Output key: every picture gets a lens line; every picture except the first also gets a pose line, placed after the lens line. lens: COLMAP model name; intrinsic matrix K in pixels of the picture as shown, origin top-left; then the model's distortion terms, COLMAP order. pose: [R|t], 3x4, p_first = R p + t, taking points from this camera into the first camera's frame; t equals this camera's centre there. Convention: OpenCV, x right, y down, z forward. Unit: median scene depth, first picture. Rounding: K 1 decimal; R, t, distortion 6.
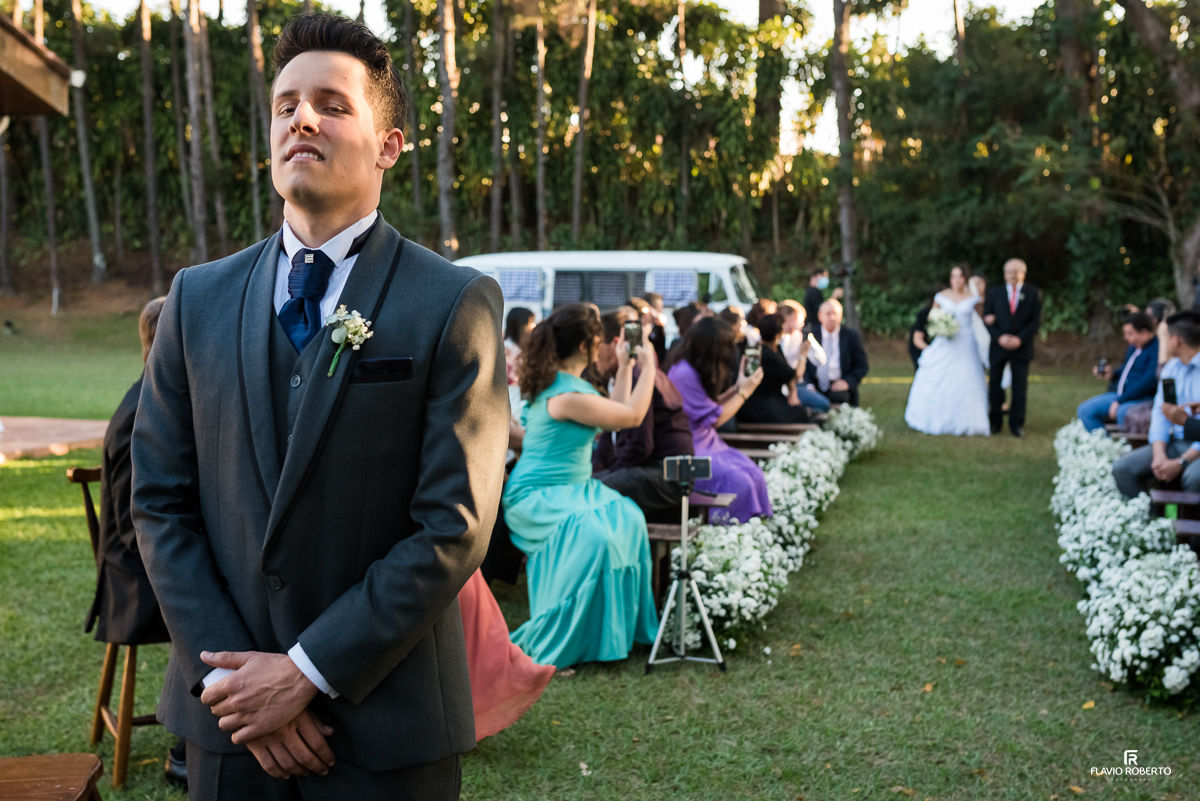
lens RADIAL K [[1279.4, 0, 600.0], [0, 1279.4, 400.5], [0, 0, 1]] dist [-0.048872, 0.052280]
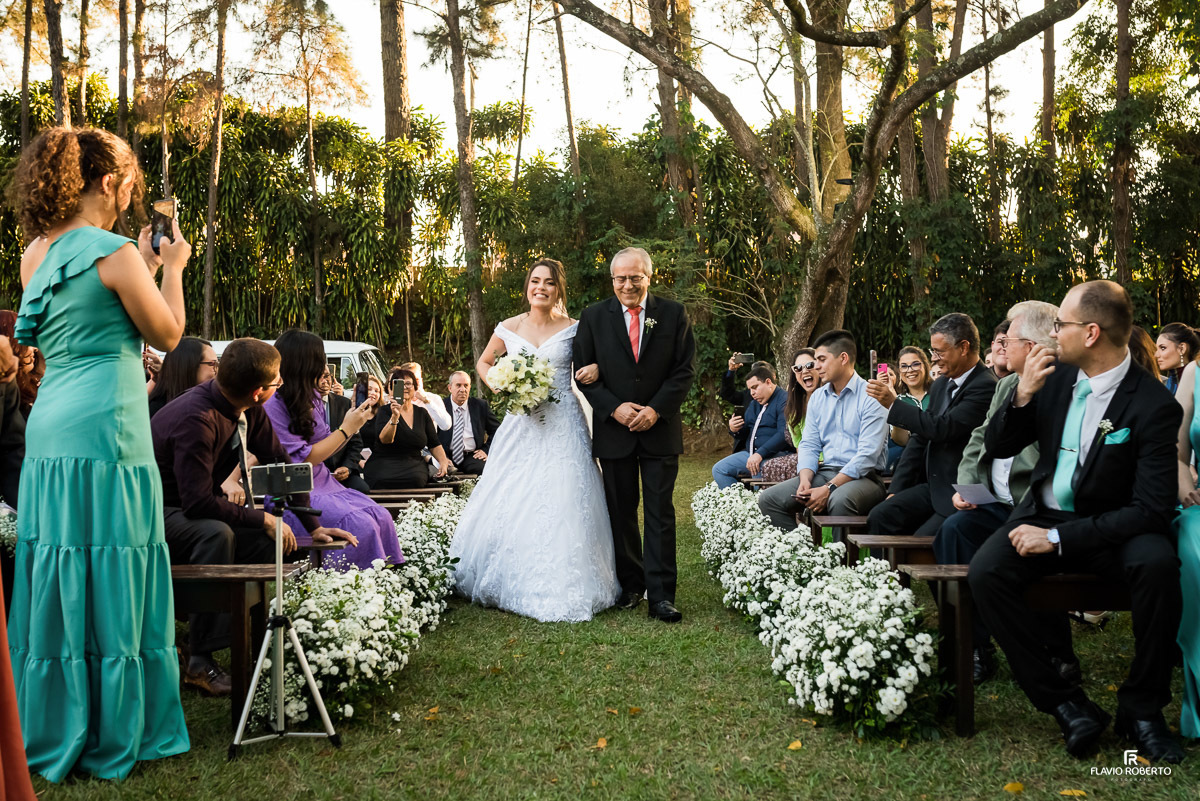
lens RADIAL K [[1279.4, 0, 600.0], [0, 1279.4, 400.5], [0, 0, 1]] dist [-0.048872, 0.052280]
pose [[0.959509, -0.020580, 0.280927, 0.038119], [0.041170, 0.996863, -0.067591, 0.064594], [-0.278655, 0.076420, 0.957346, 0.219494]]
